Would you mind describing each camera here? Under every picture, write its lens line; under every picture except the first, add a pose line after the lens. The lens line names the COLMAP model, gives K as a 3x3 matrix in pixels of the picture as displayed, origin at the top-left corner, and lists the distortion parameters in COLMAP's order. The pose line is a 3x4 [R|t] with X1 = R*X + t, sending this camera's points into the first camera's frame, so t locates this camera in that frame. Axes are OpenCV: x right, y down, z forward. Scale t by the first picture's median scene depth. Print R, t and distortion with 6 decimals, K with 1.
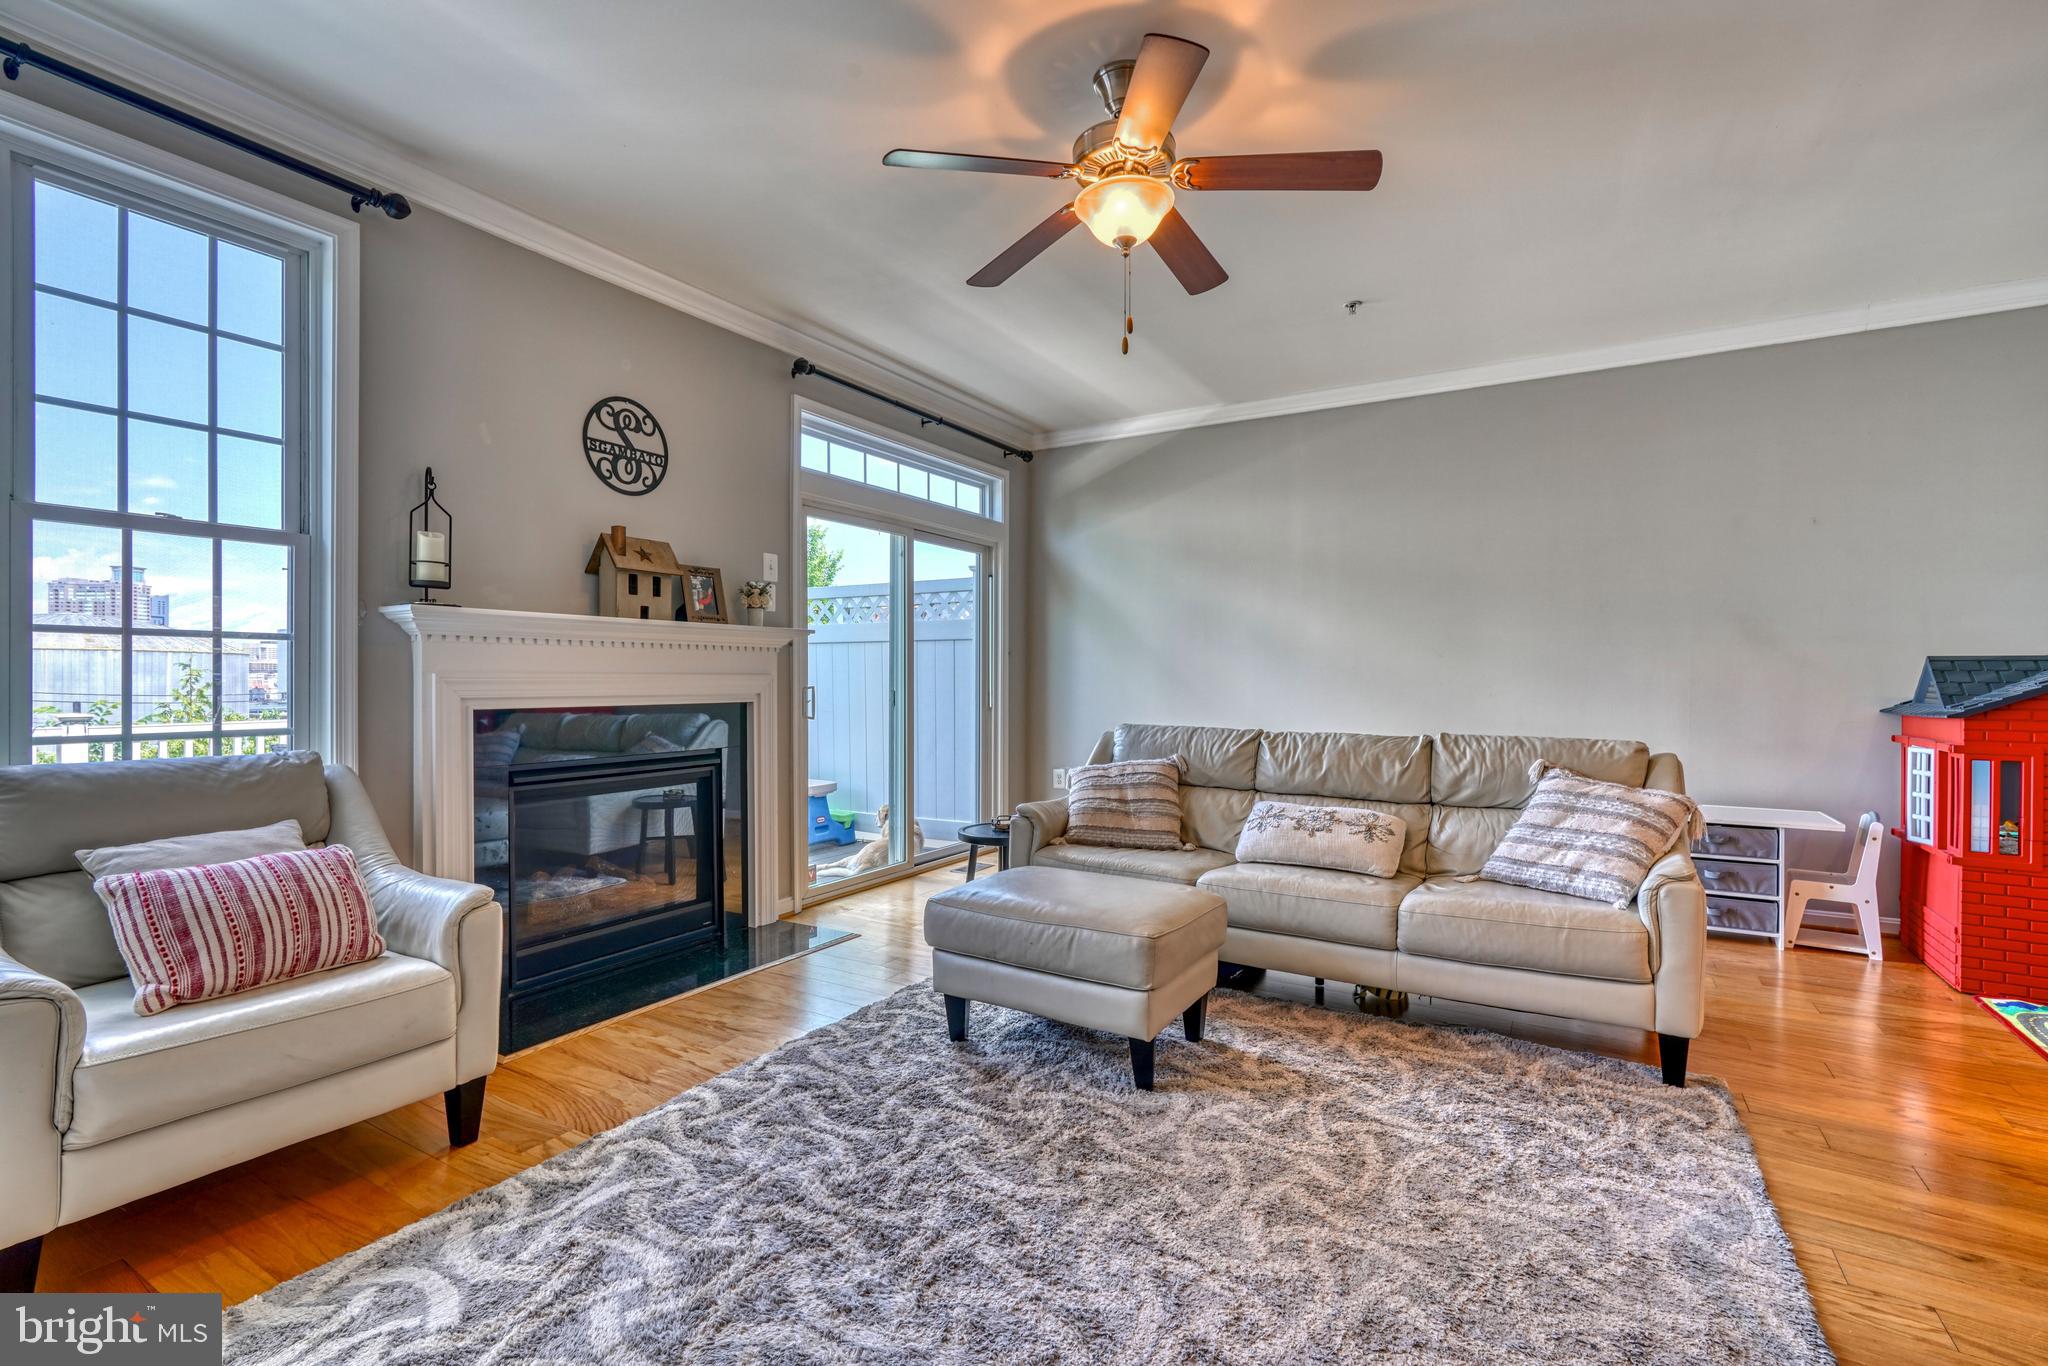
lens RADIAL K [[926.4, 0, 1016.8], [0, 926.4, 680.0], [0, 0, 1]] dist [-0.003860, 0.000168]
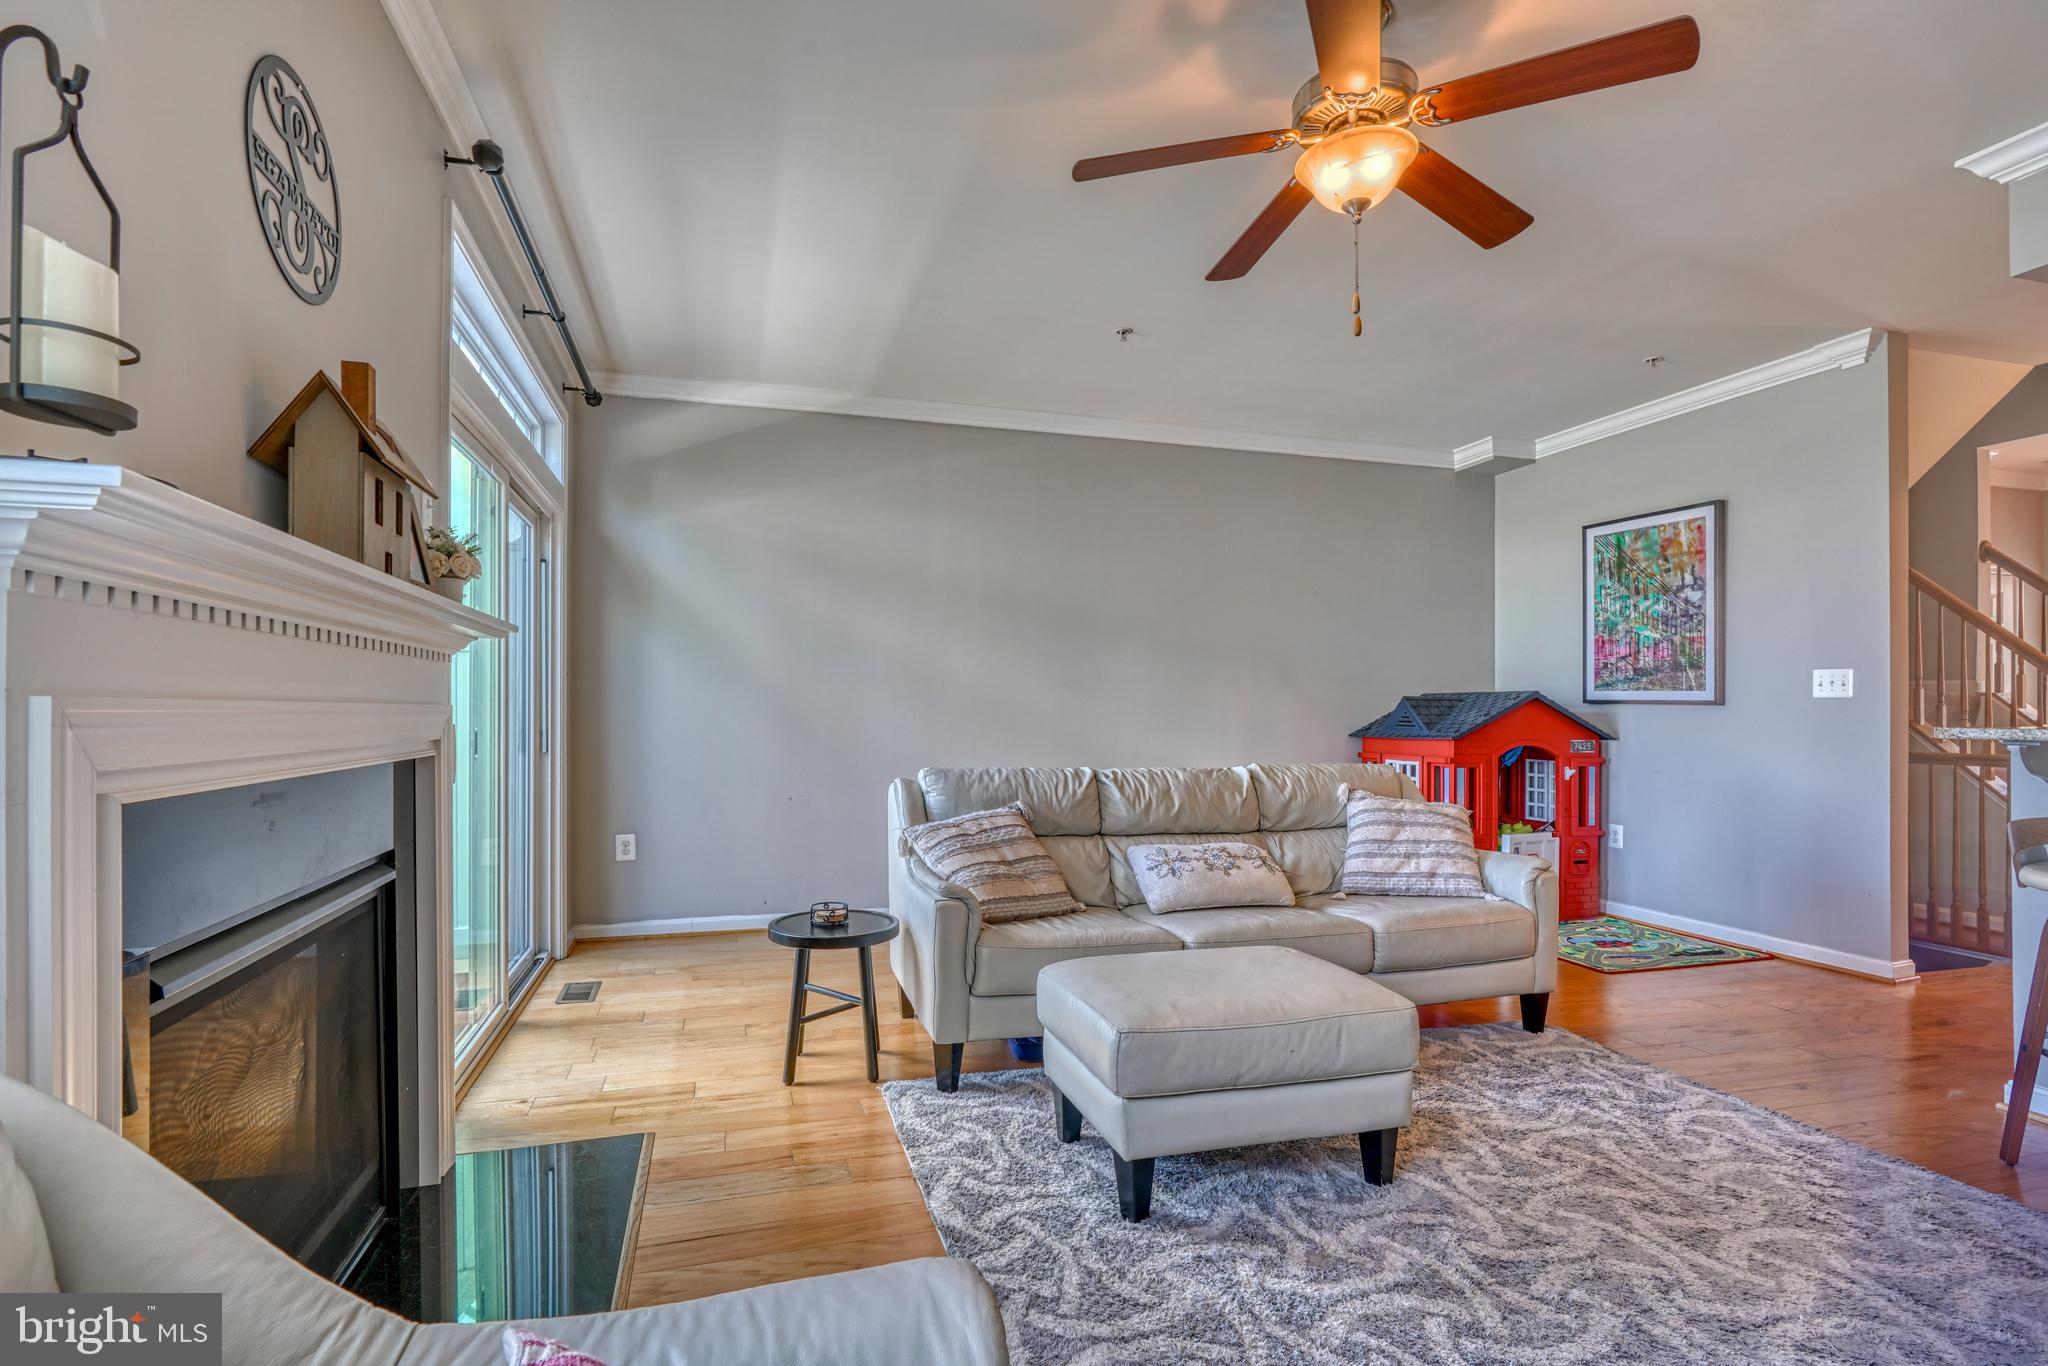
lens RADIAL K [[963.9, 0, 1015.4], [0, 963.9, 709.4], [0, 0, 1]] dist [-0.002980, 0.000035]
pose [[0.676189, 0.002158, 0.736725, -0.682931], [-0.001041, 0.999998, -0.001974, -0.003278], [-0.736727, 0.000568, 0.676190, 0.570459]]
